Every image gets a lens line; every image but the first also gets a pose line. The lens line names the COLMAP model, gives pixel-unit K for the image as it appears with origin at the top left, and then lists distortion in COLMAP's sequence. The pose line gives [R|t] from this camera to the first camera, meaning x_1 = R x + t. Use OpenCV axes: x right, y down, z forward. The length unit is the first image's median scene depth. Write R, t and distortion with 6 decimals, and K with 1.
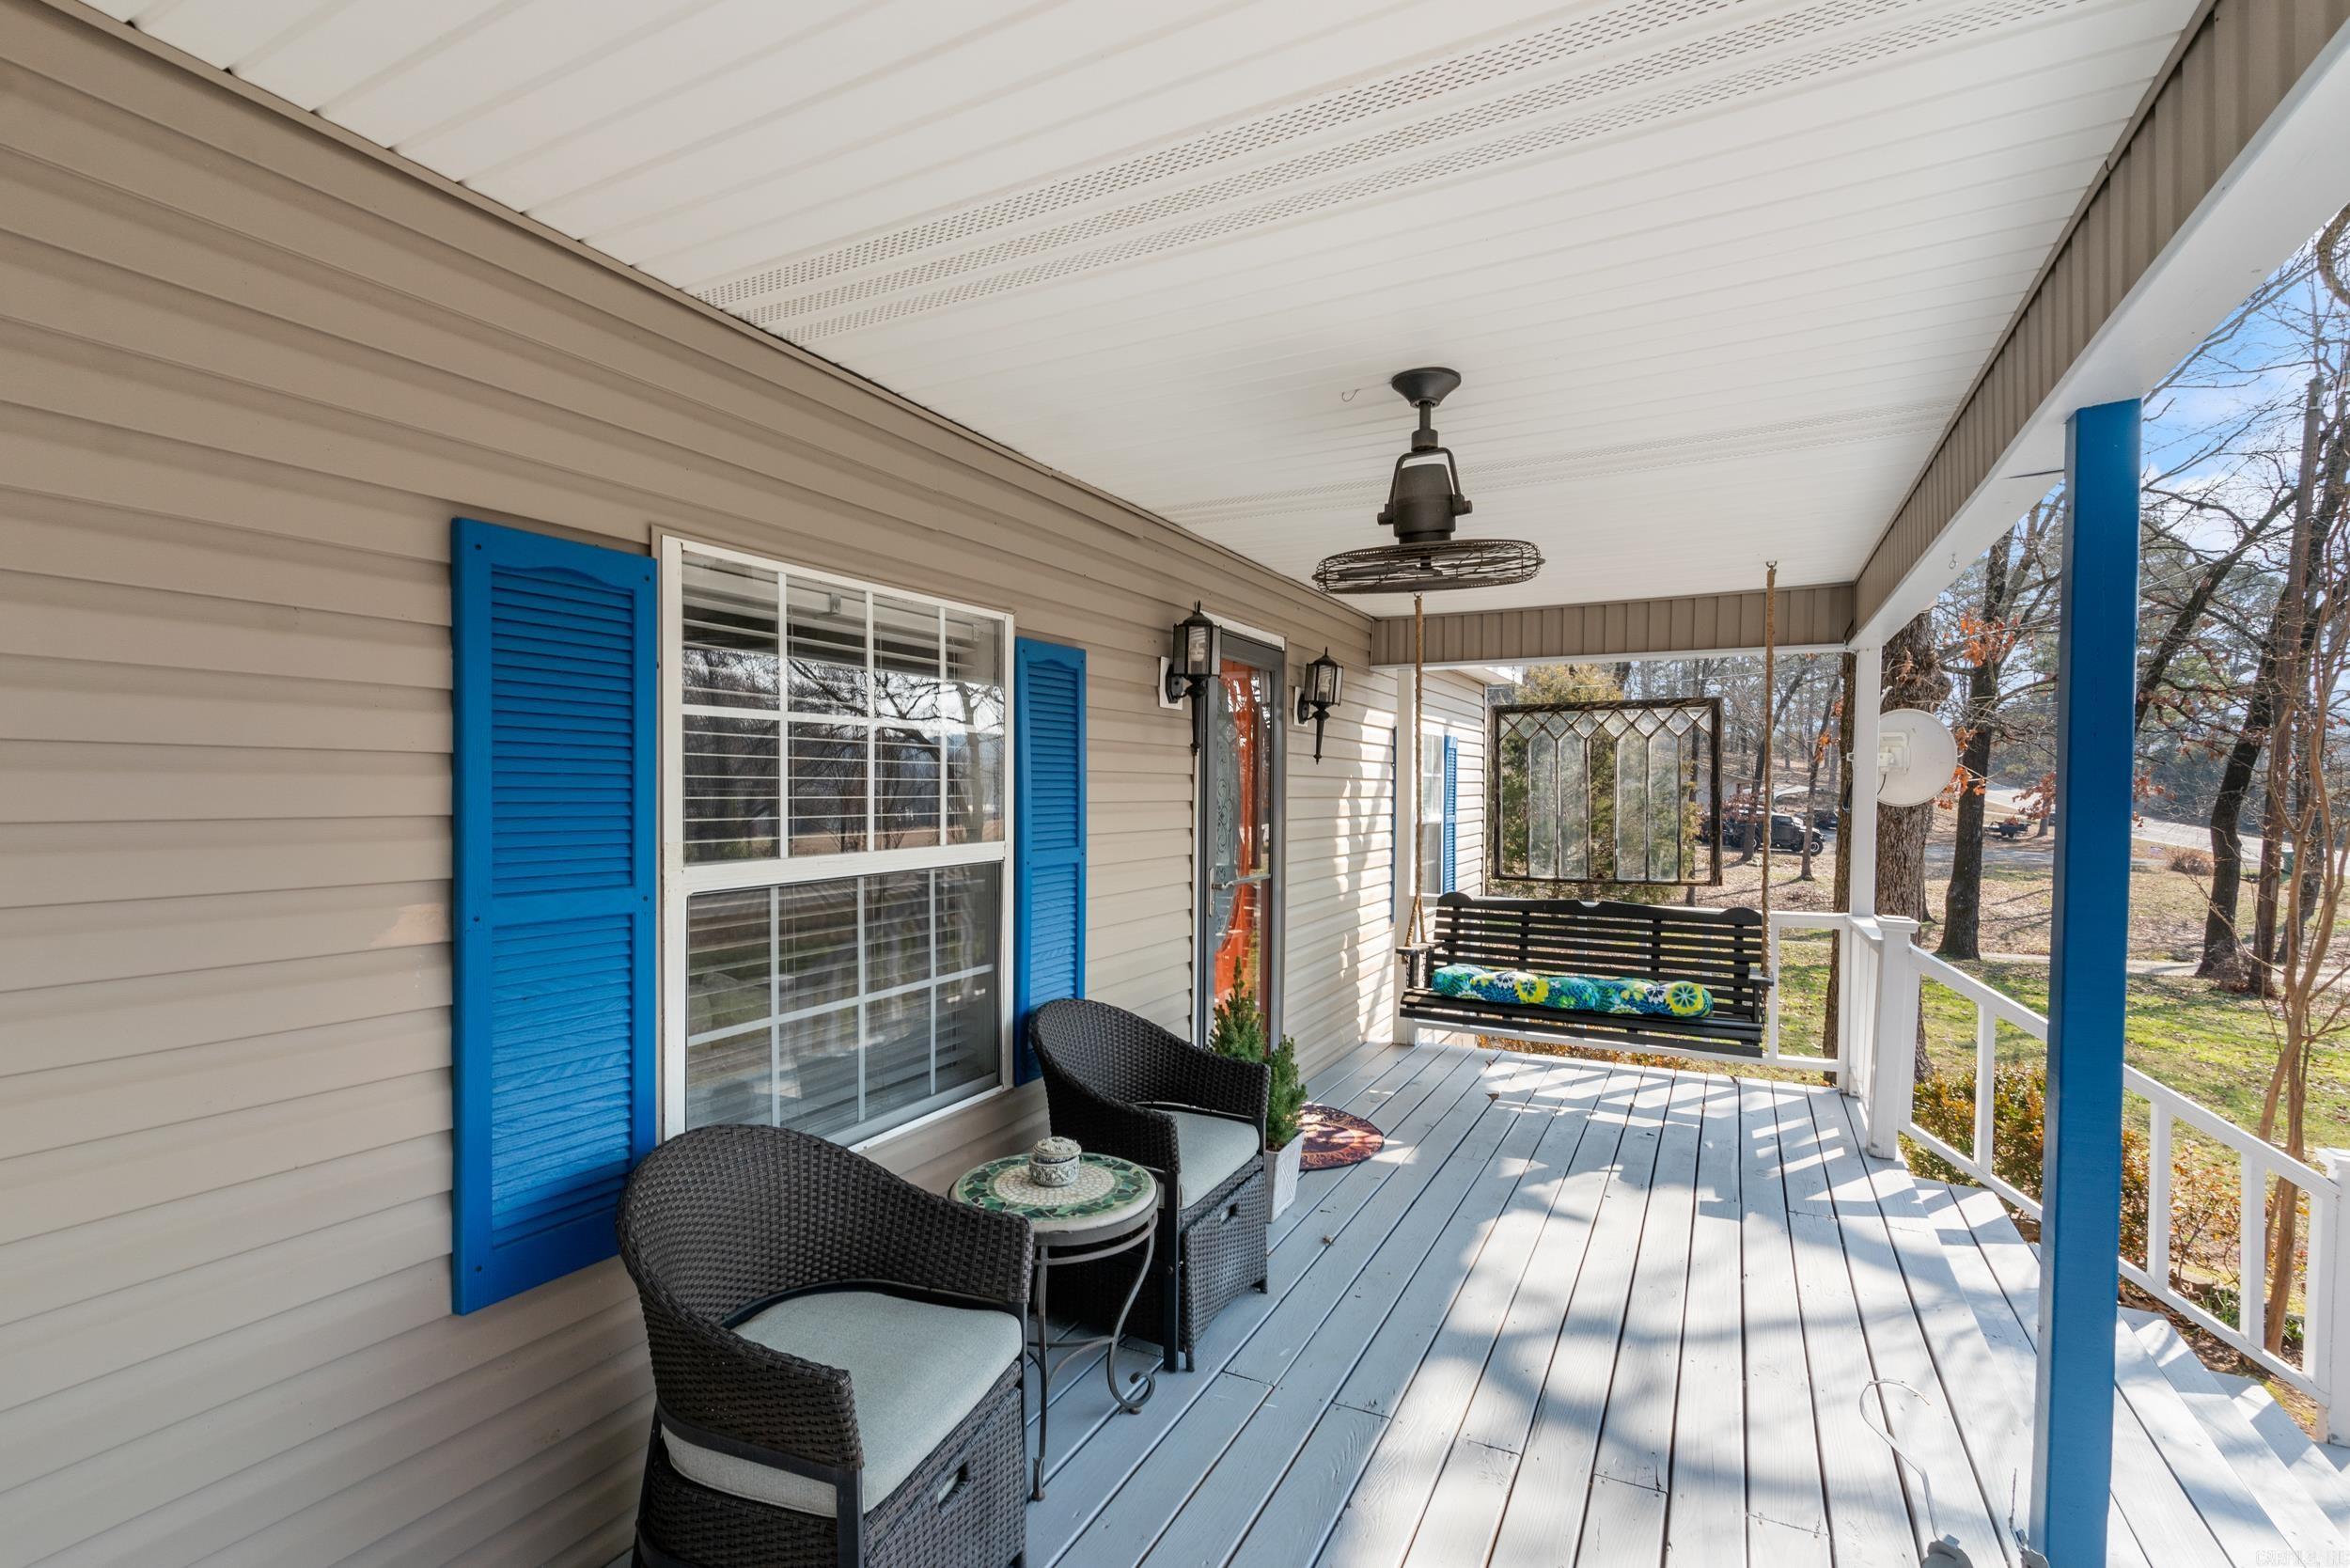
lens RADIAL K [[1084.4, 0, 1165.1], [0, 1084.4, 805.0], [0, 0, 1]] dist [-0.006400, 0.001129]
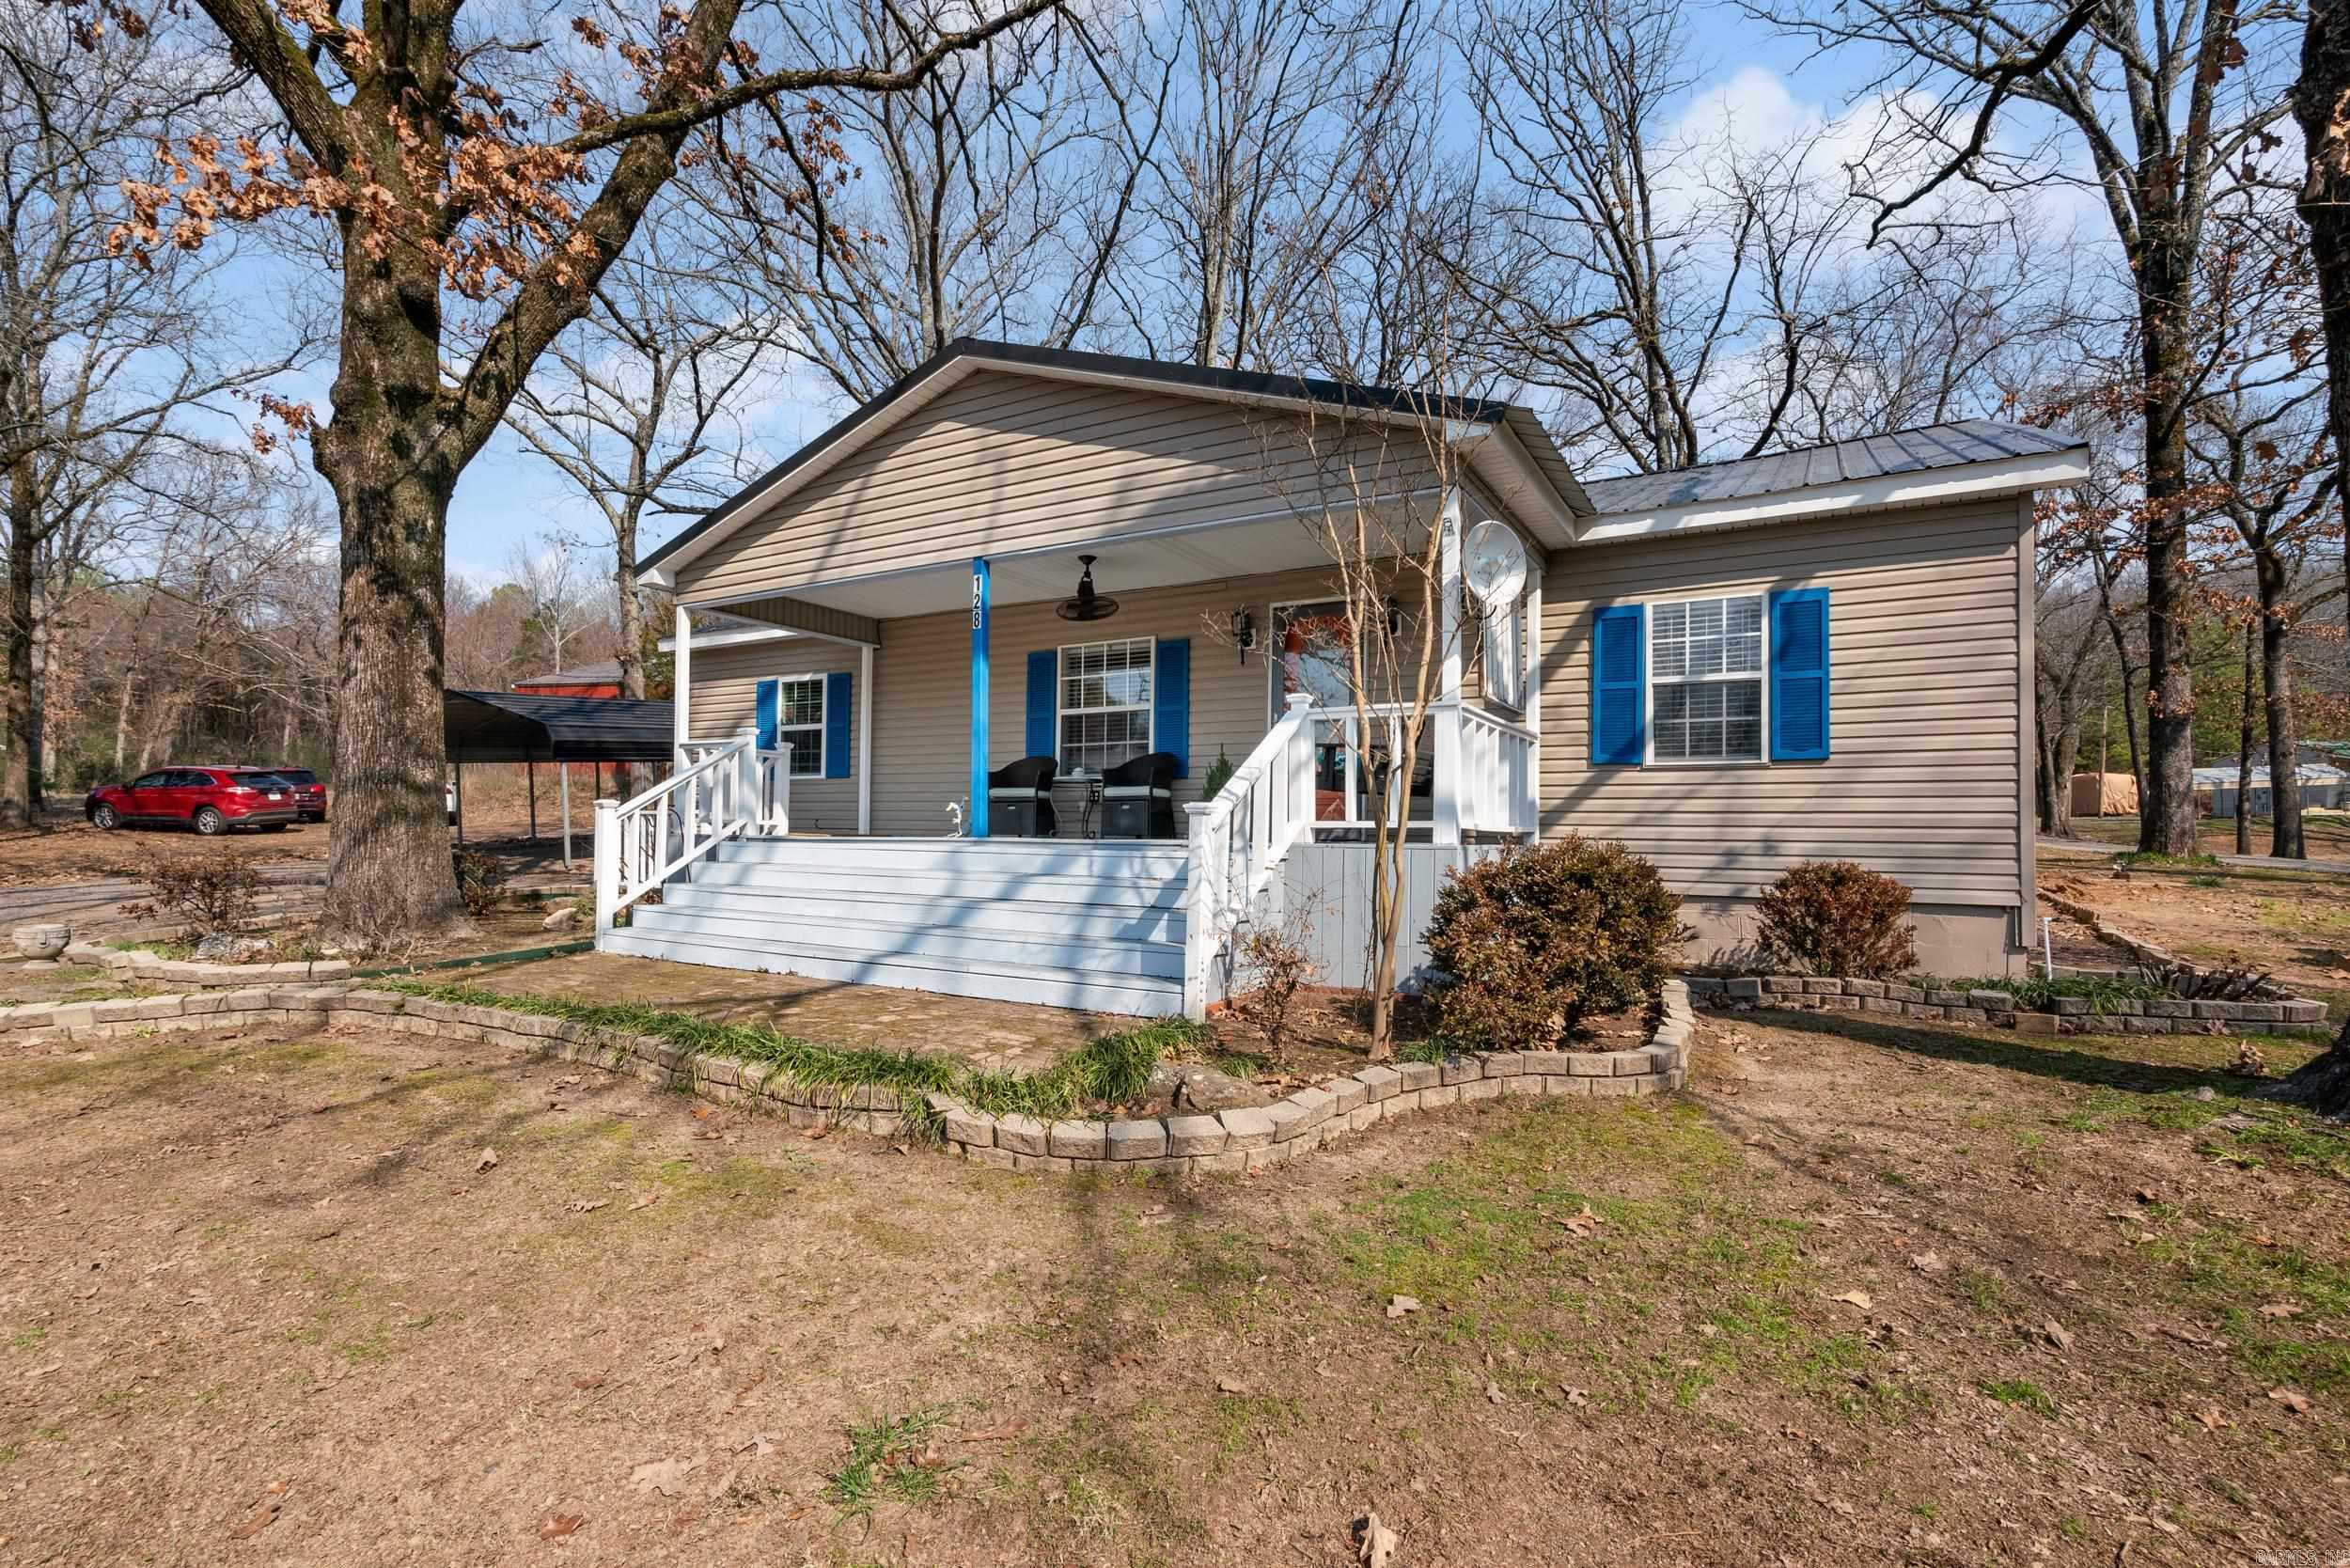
lens RADIAL K [[1097.9, 0, 1177.7], [0, 1097.9, 824.3], [0, 0, 1]] dist [-0.007004, -0.000325]
pose [[-0.063357, -0.015033, -0.997878, 1.780232], [-0.031649, 0.999414, -0.013047, 0.247202], [0.997489, 0.030755, -0.063795, 0.719544]]
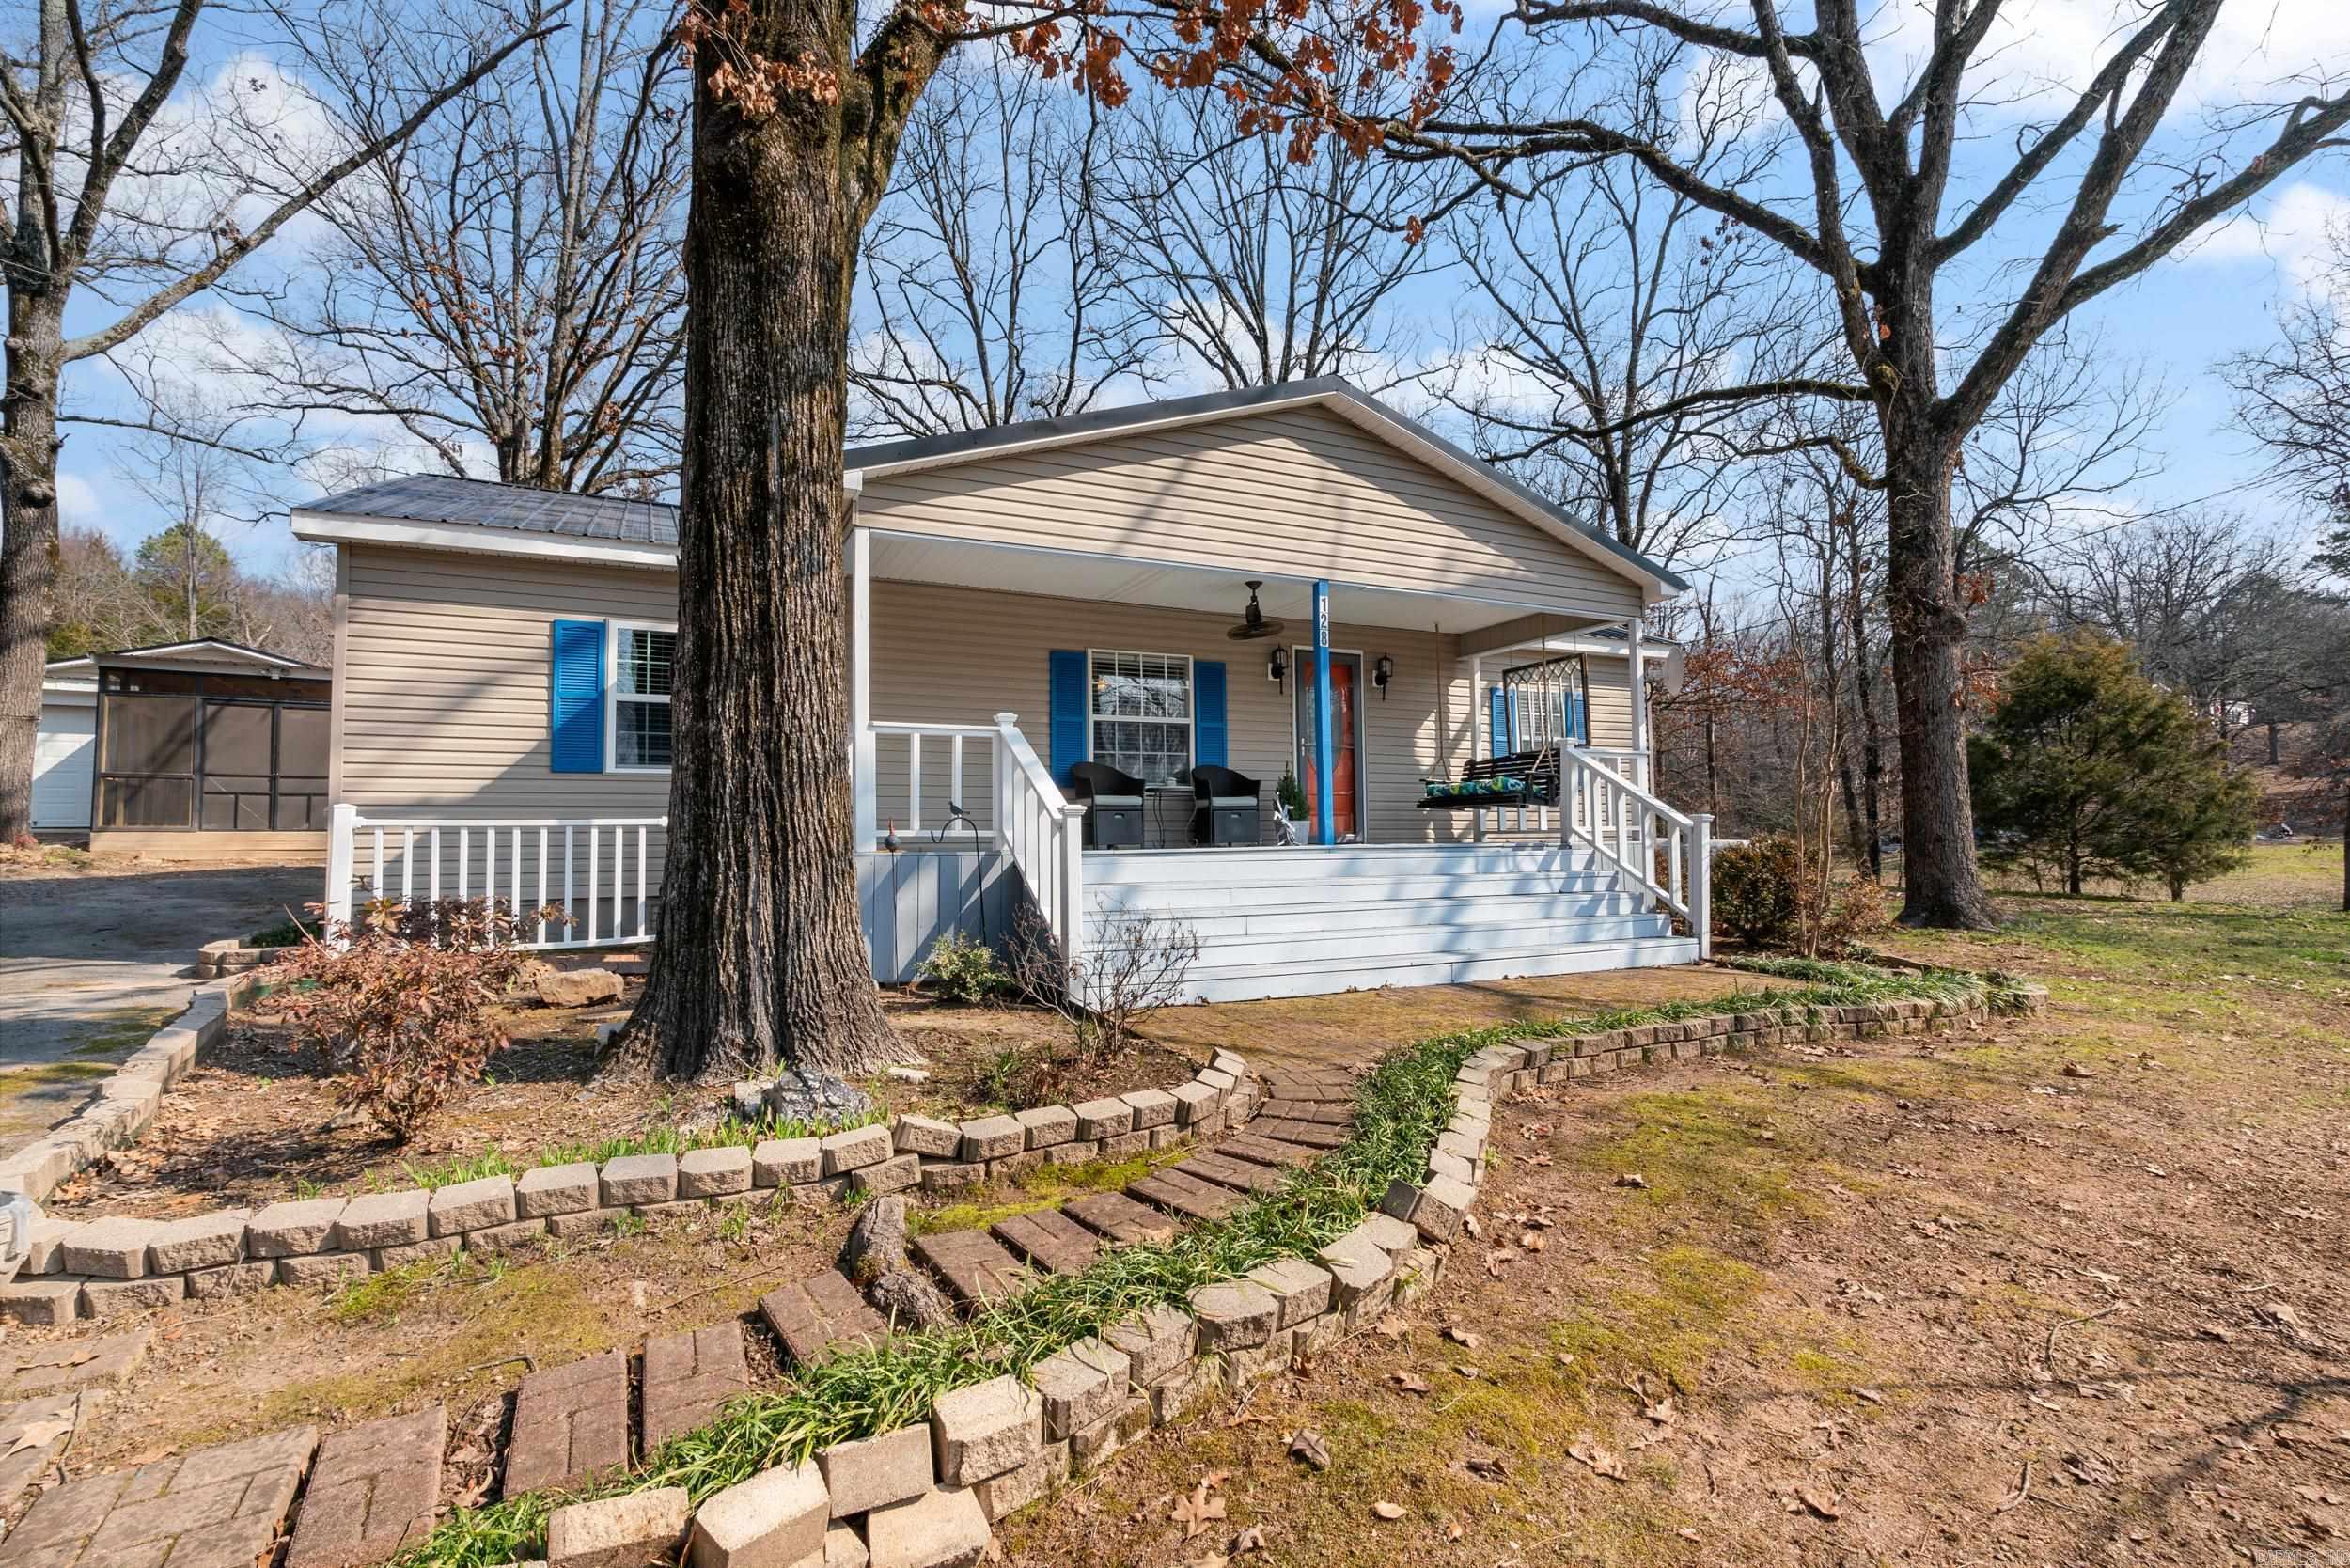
lens RADIAL K [[1072.7, 0, 1157.9], [0, 1072.7, 789.7], [0, 0, 1]] dist [-0.003384, -0.001197]
pose [[0.799959, -0.044236, -0.598422, 1.027995], [0.003926, 0.997643, -0.068498, 0.280141], [0.600042, 0.052447, 0.798247, -1.030203]]
